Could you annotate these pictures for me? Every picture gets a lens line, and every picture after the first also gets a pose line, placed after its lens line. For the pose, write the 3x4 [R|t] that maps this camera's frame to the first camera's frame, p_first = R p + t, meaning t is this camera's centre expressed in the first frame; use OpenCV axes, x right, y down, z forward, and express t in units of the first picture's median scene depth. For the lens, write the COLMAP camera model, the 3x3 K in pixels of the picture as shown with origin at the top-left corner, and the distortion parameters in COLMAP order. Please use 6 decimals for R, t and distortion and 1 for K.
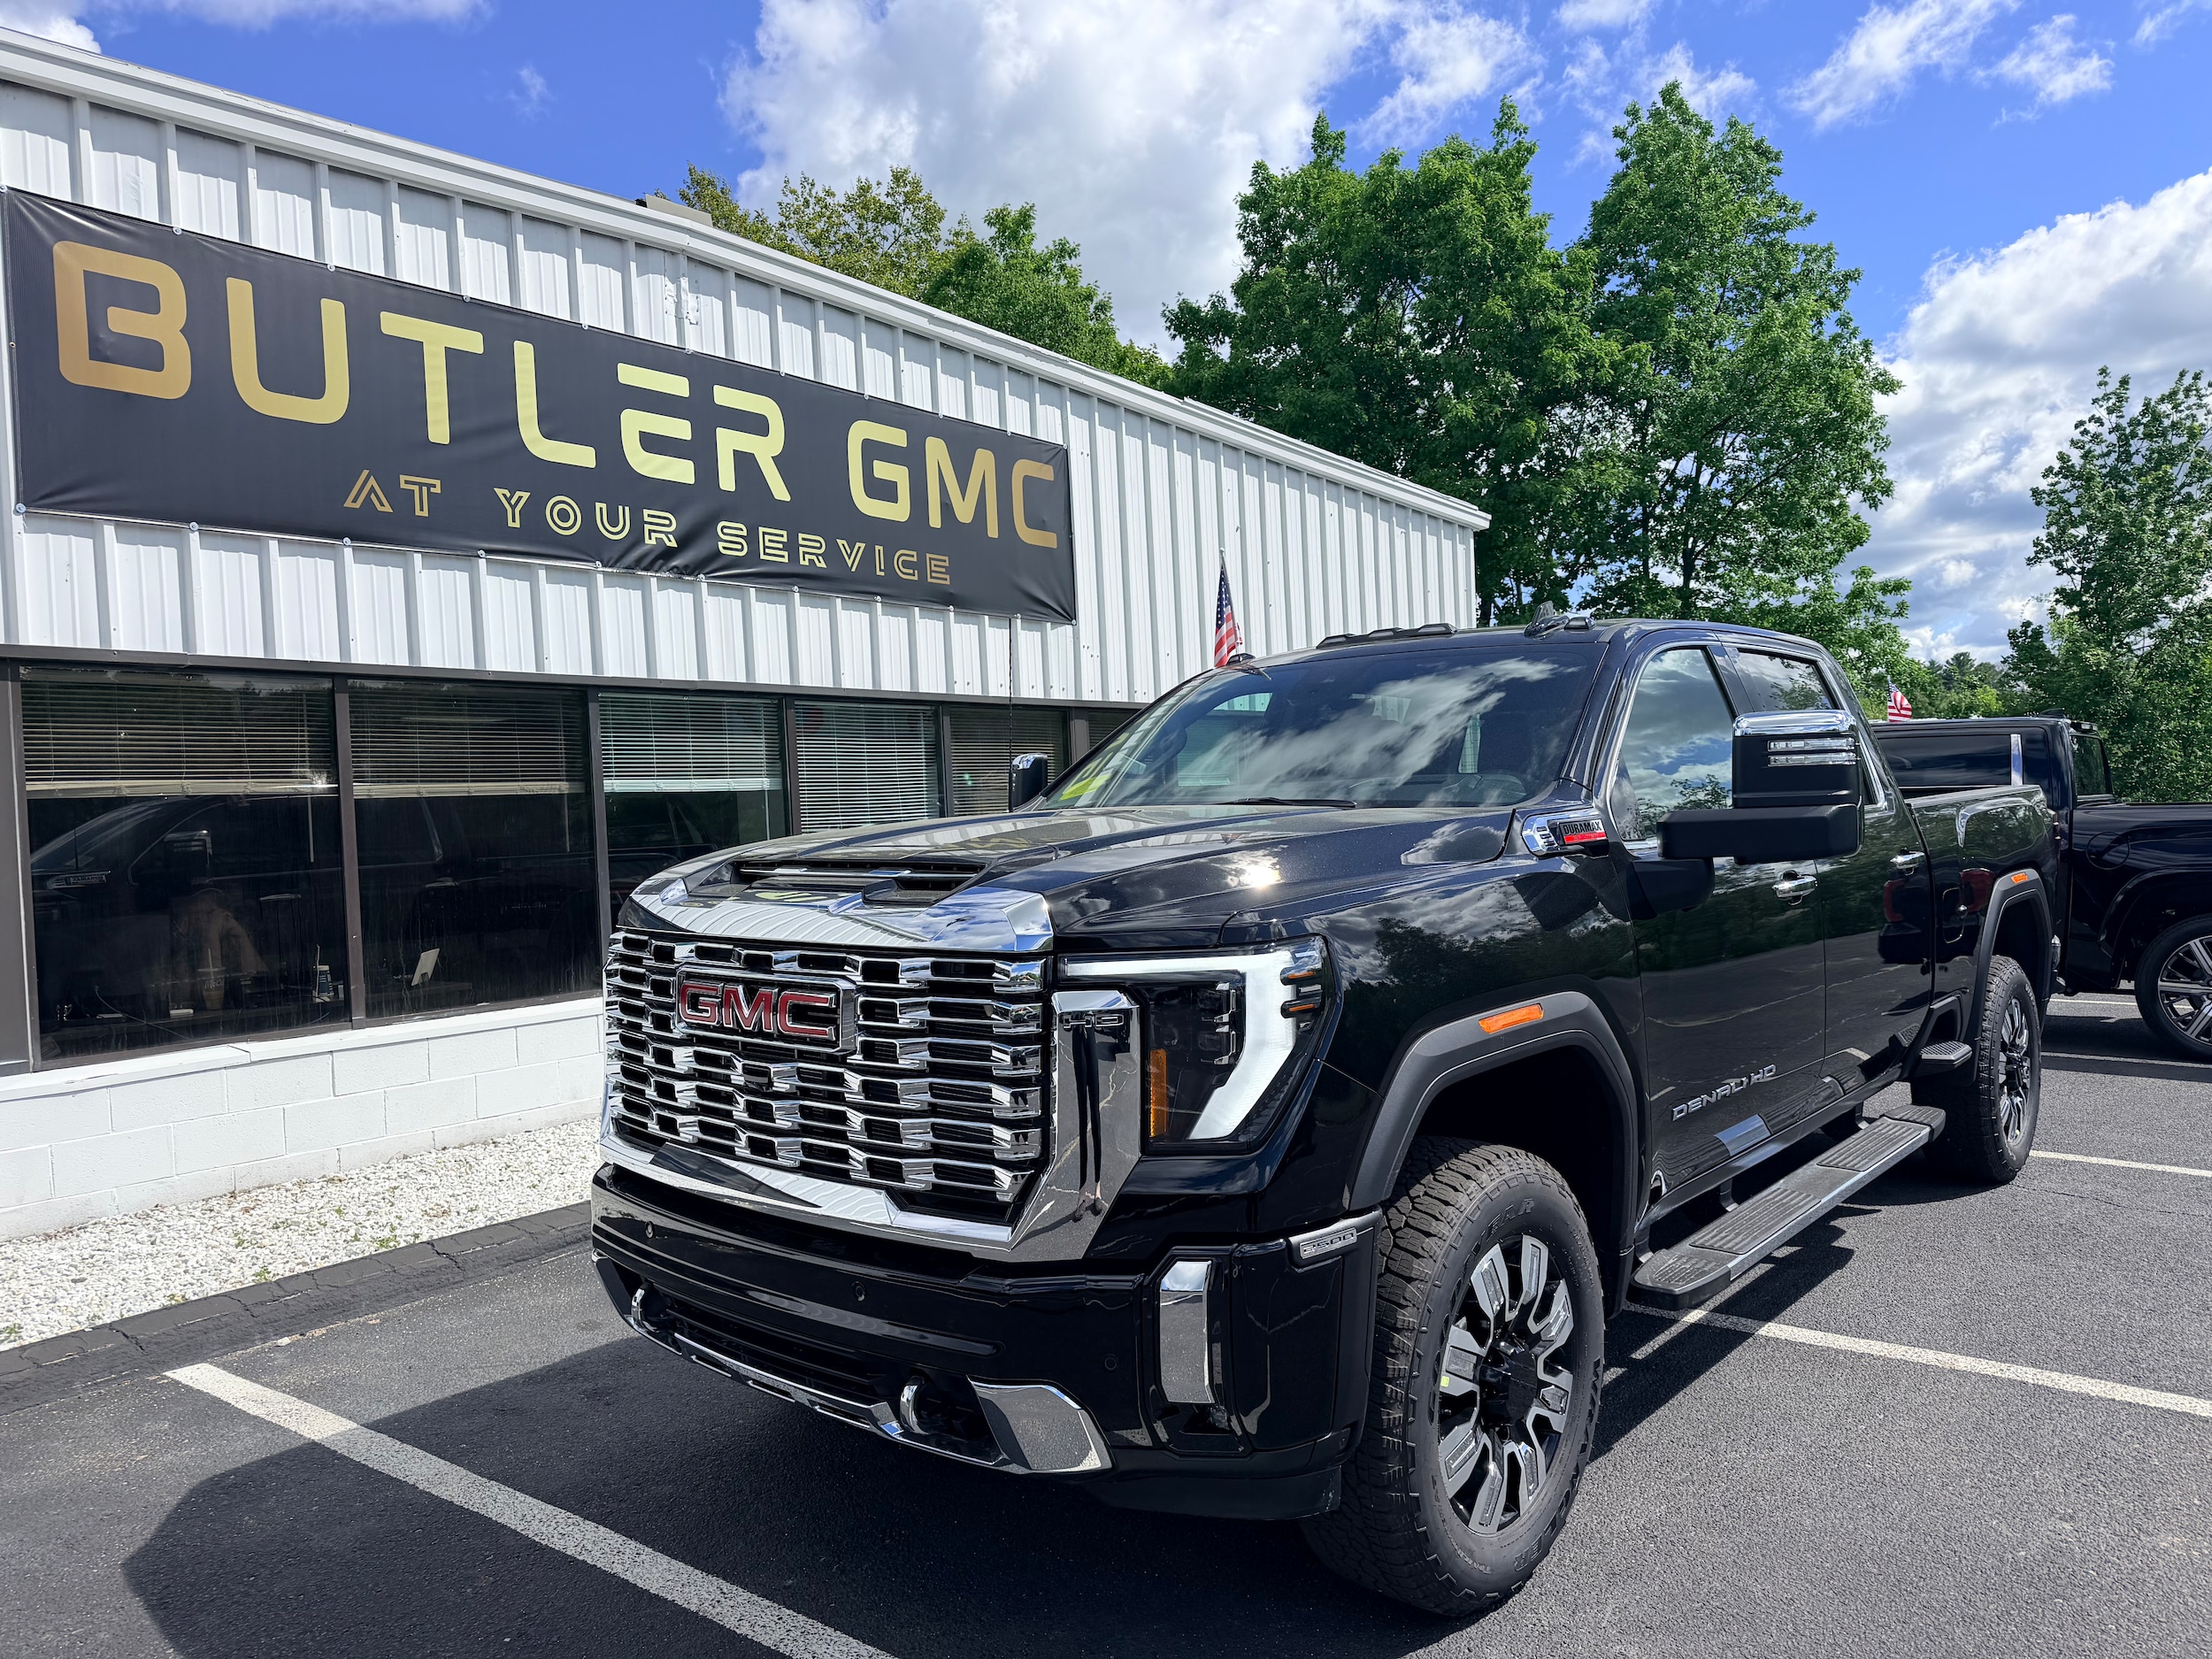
lens RADIAL K [[1573.1, 0, 1107.1], [0, 1573.1, 833.8], [0, 0, 1]] dist [0.024315, -0.022129]
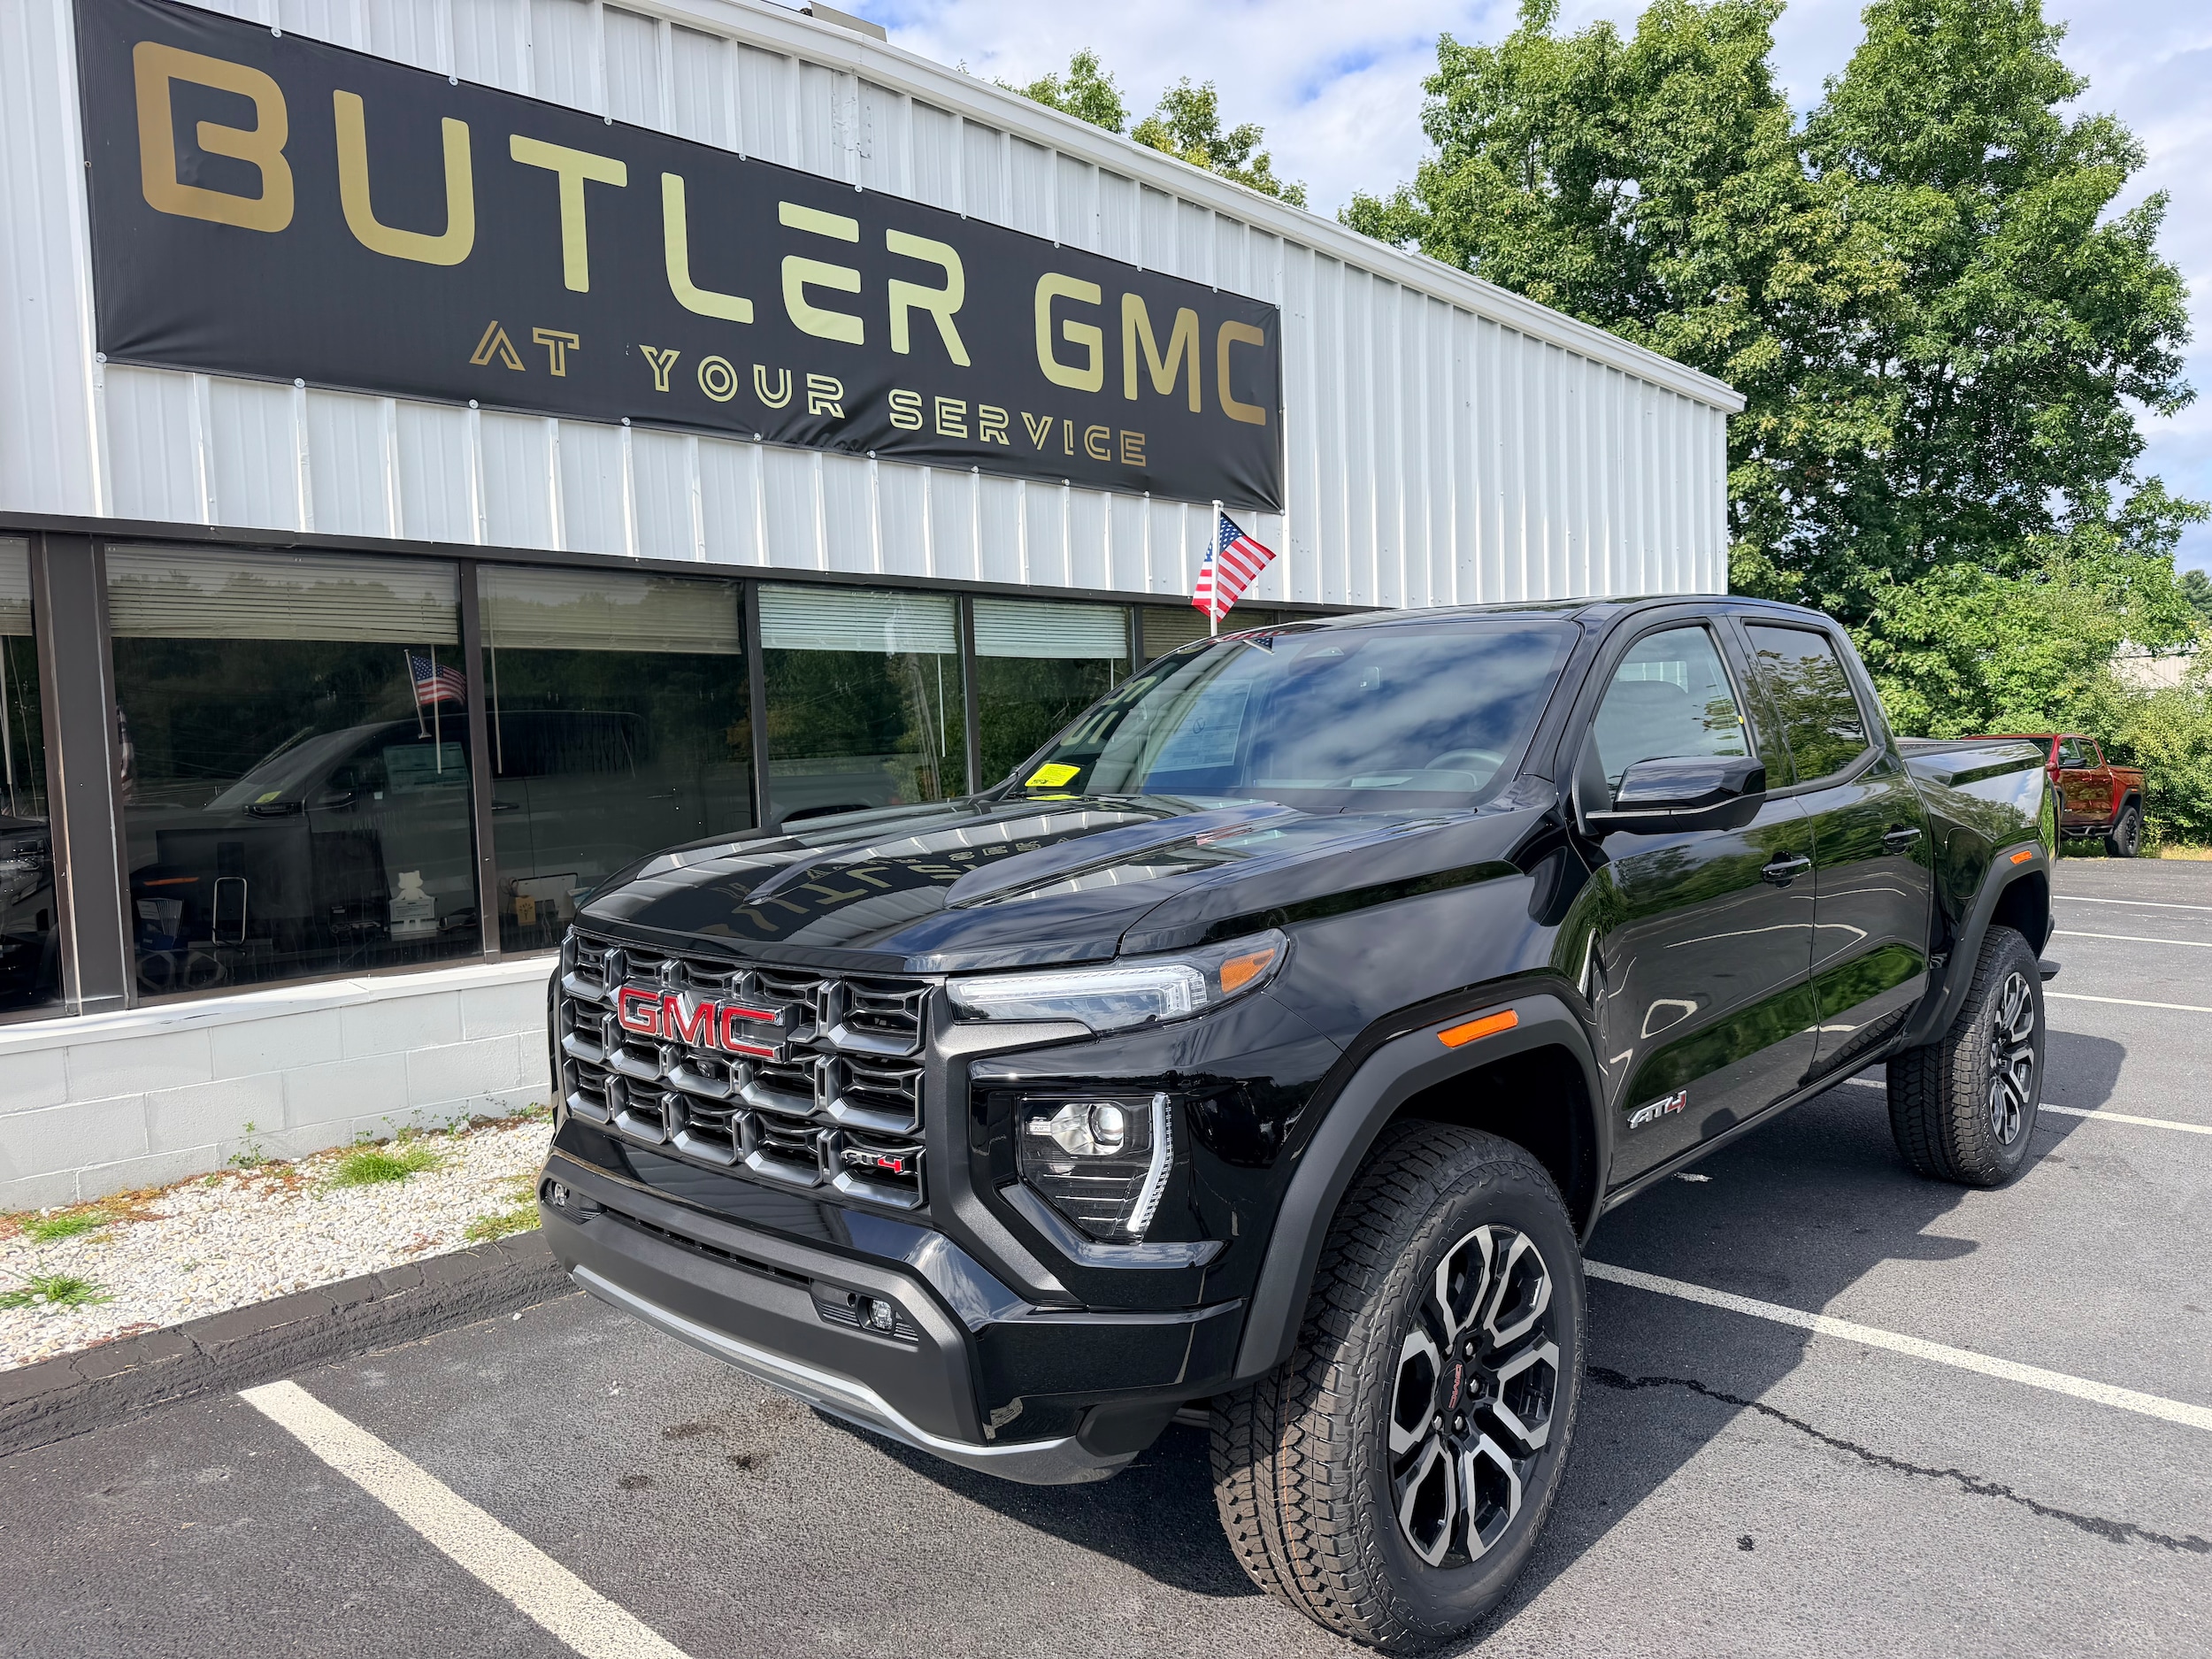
lens RADIAL K [[1582.9, 0, 1108.6], [0, 1582.9, 839.2], [0, 0, 1]] dist [0.007121, -0.003098]
pose [[0.995196, 0.018071, -0.096224, -0.037952], [-0.012724, 0.998356, 0.055888, 0.000469], [0.097076, -0.054396, 0.993789, 0.128658]]
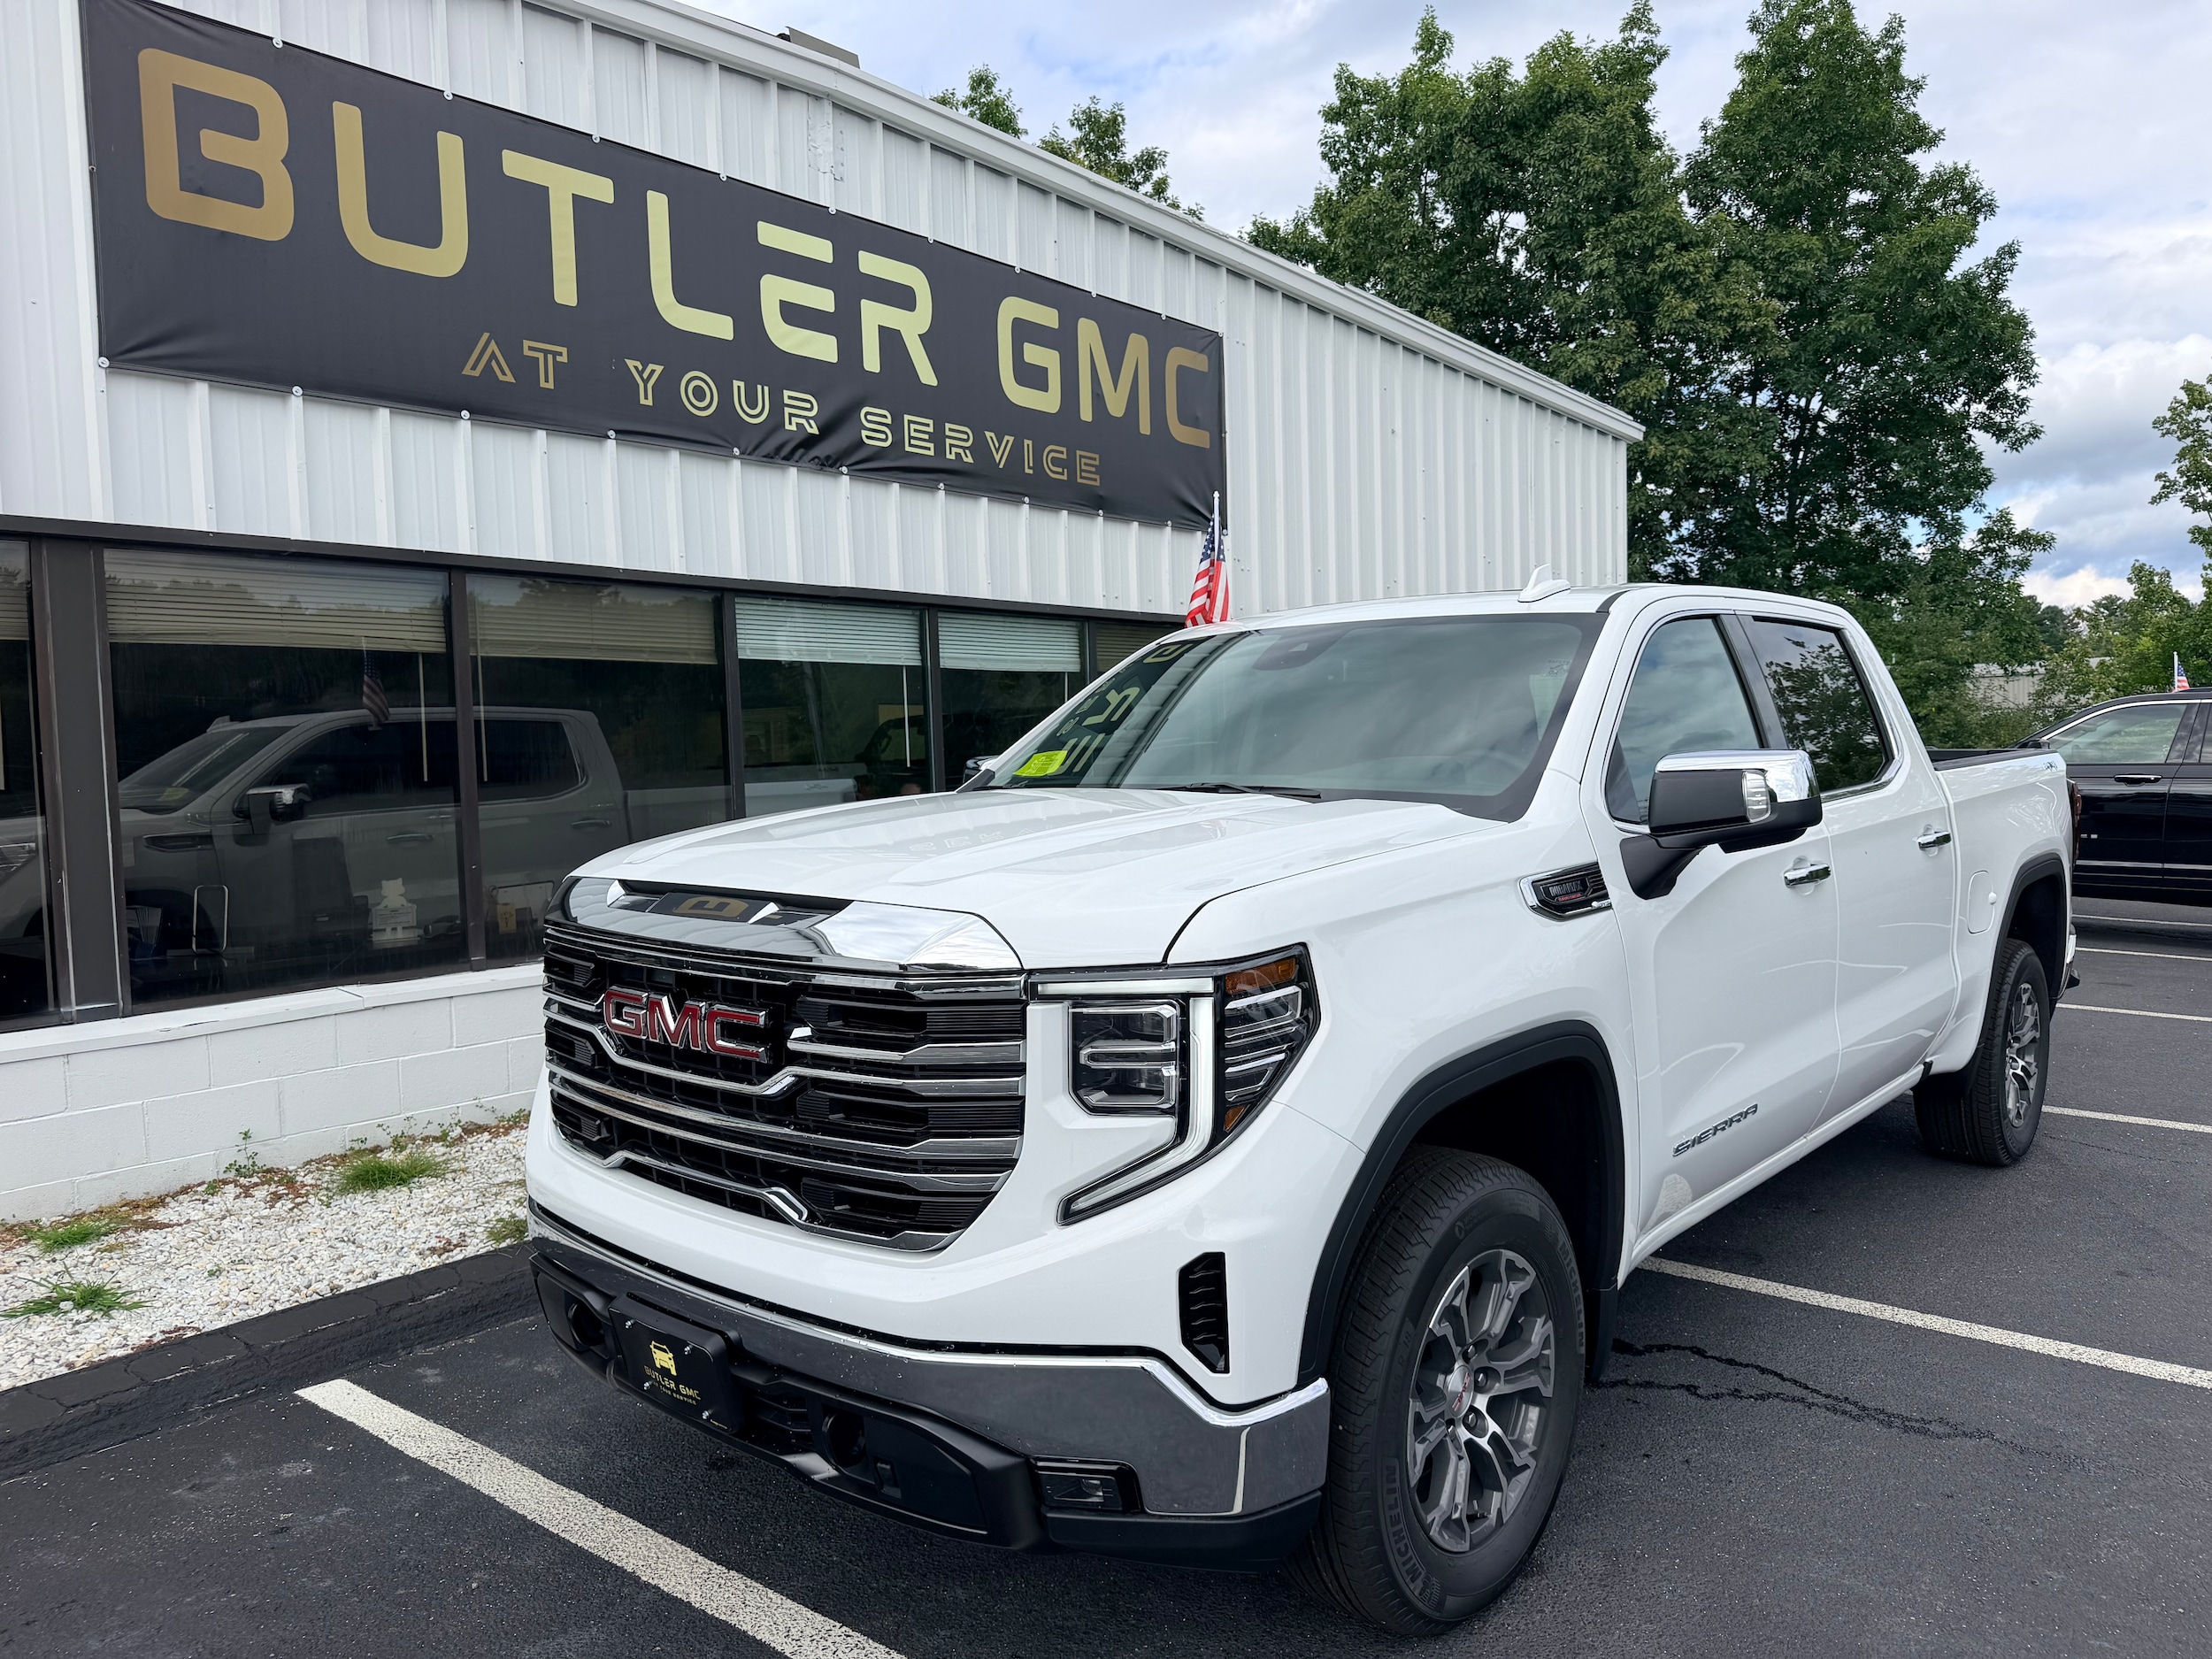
lens RADIAL K [[1580.8, 0, 1111.7], [0, 1580.8, 831.1], [0, 0, 1]] dist [0.010592, -0.007293]
pose [[0.999598, 0.018406, -0.021587, -0.083200], [-0.017481, 0.998954, 0.042251, 0.001611], [0.022342, -0.041857, 0.998874, 0.101680]]
